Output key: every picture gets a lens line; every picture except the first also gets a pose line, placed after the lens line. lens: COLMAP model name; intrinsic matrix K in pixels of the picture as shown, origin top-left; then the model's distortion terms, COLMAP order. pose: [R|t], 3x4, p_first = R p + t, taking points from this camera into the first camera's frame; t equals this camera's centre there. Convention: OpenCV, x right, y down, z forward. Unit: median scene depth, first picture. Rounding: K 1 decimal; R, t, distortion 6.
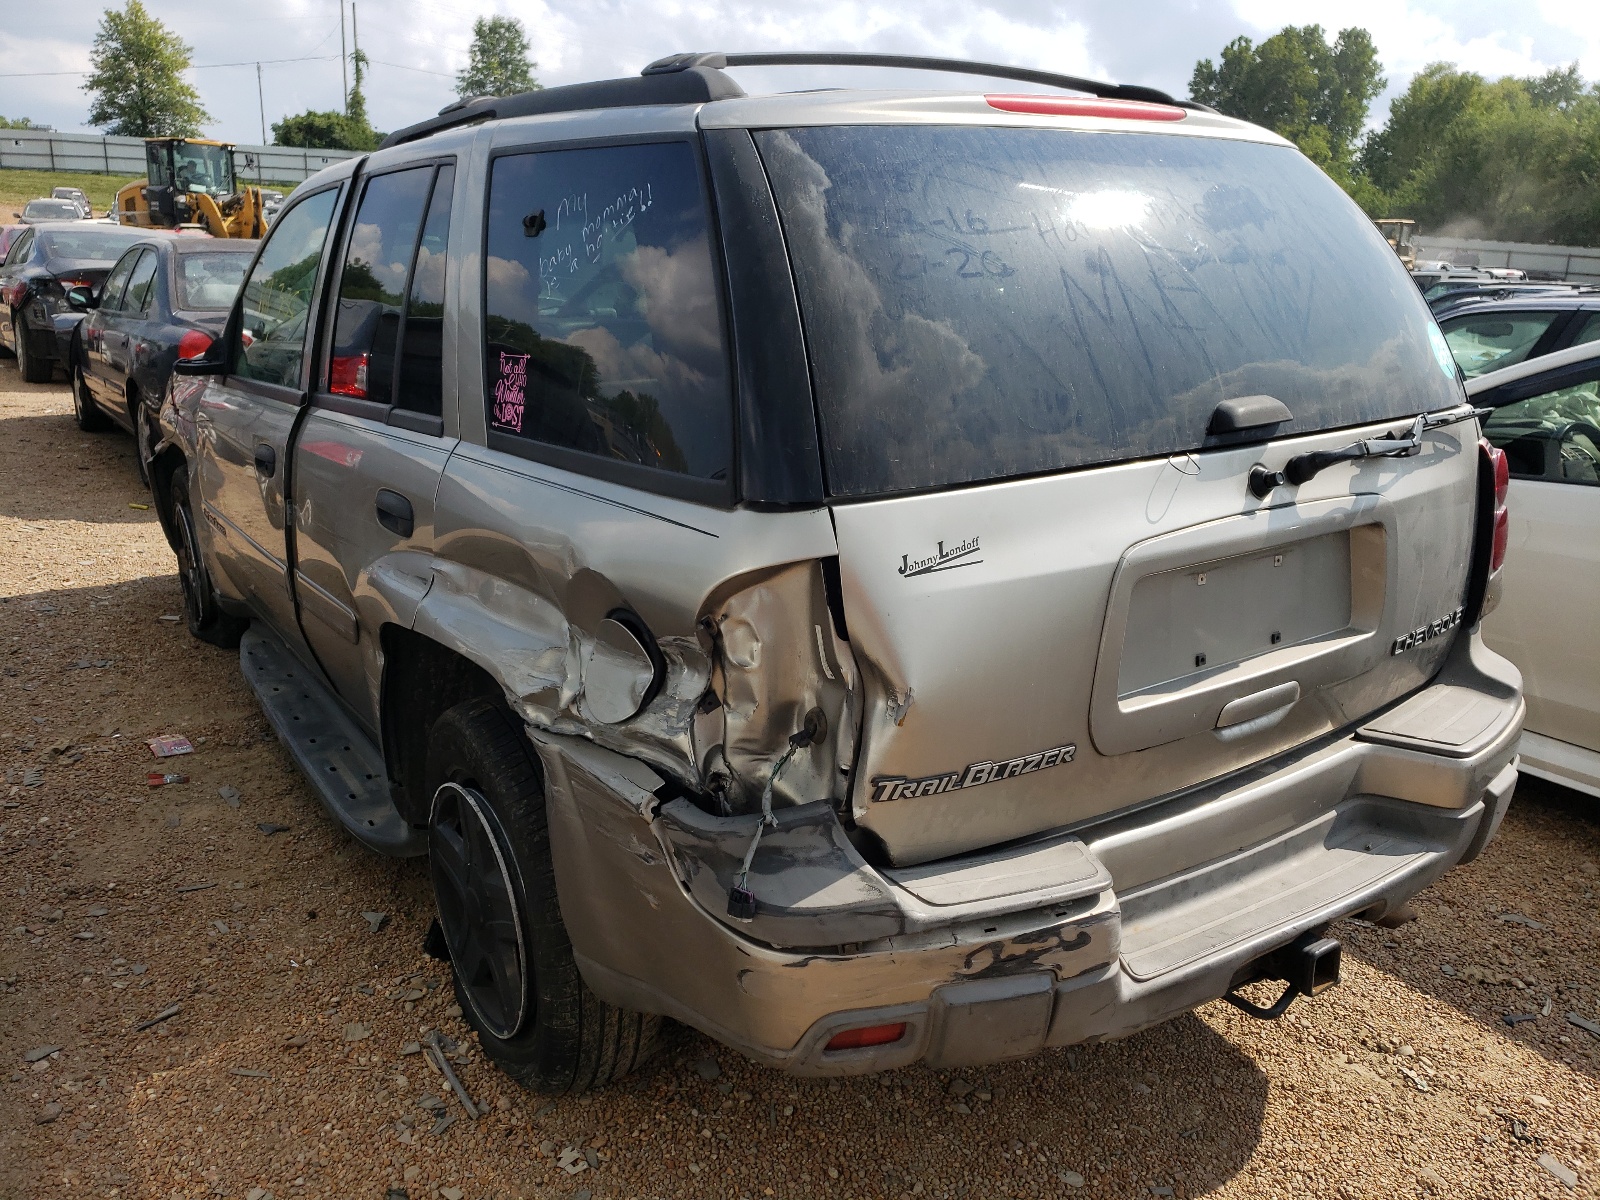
lens RADIAL K [[1199.9, 0, 800.0], [0, 1199.9, 600.0], [0, 0, 1]] dist [0.154830, -0.249391]
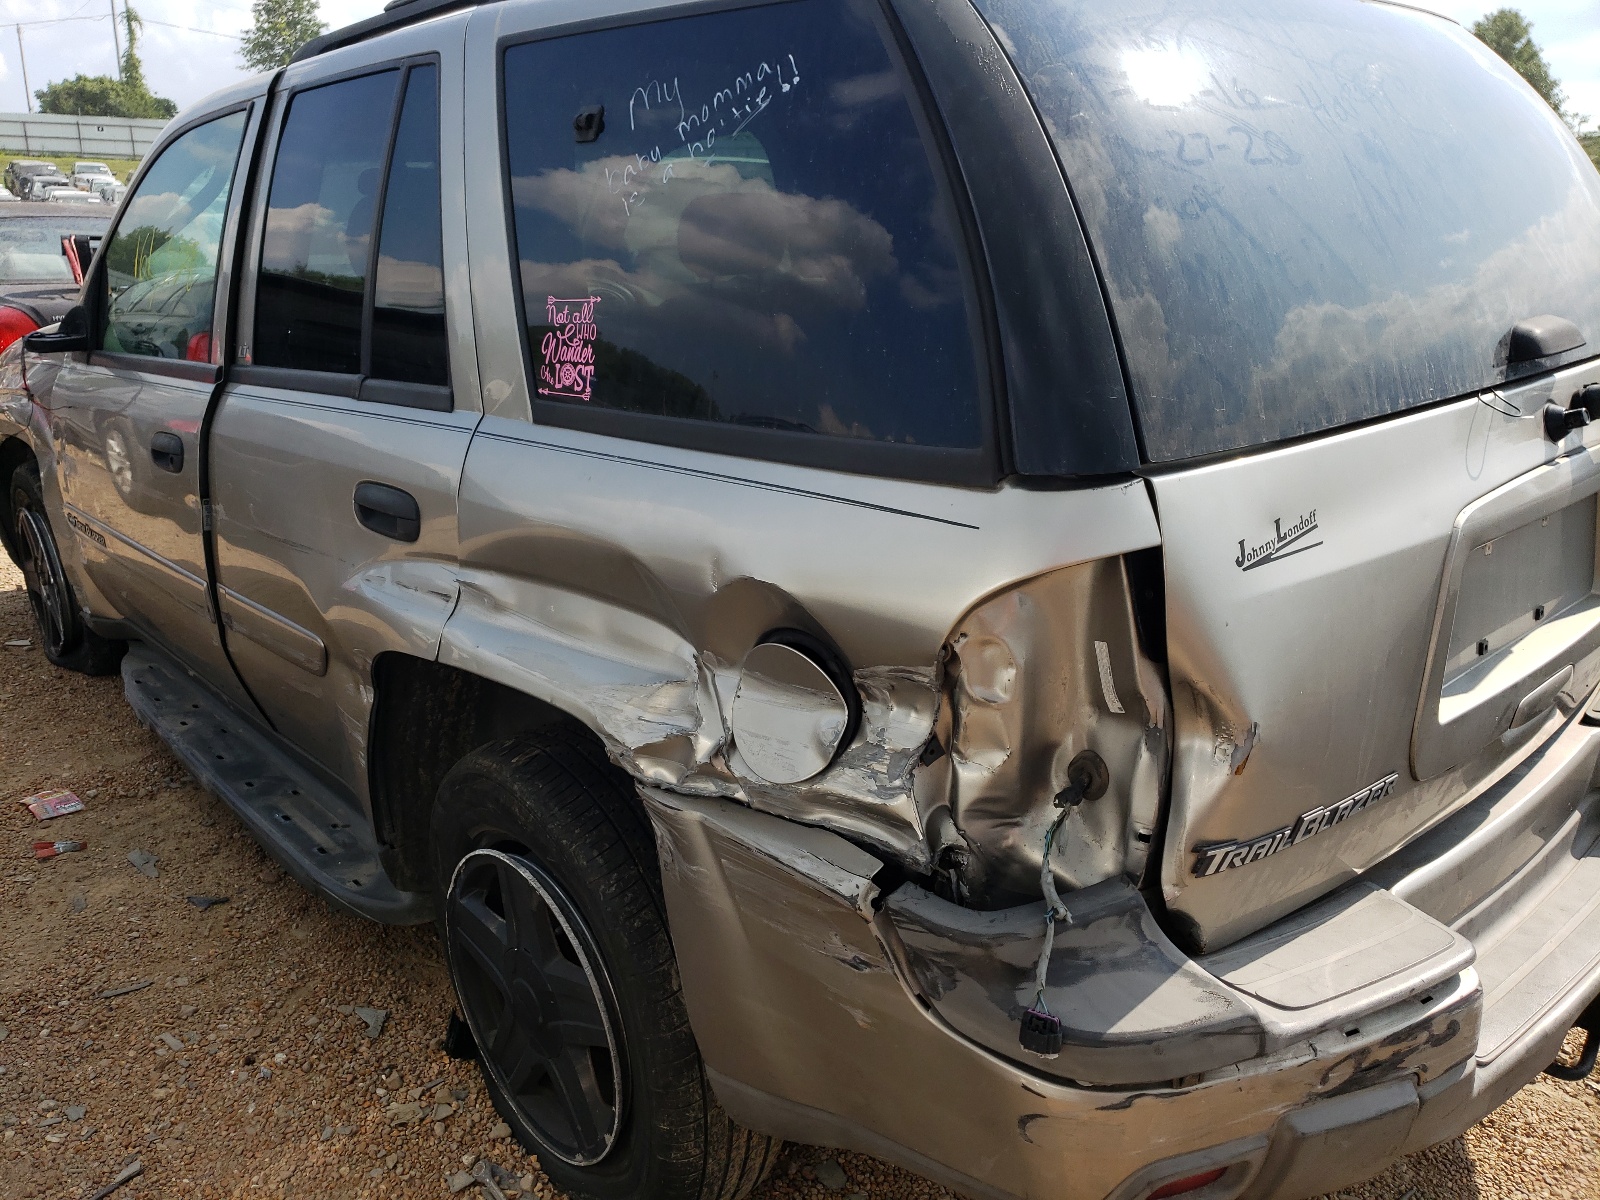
lens RADIAL K [[1231.5, 0, 795.0], [0, 1231.5, 595.5], [0, 0, 1]] dist [0.091672, -0.096043]
pose [[0.992586, -0.055937, 0.107909, -0.212250], [0.053648, 0.998271, 0.023999, -0.029588], [-0.109065, -0.018032, 0.993871, 0.228228]]
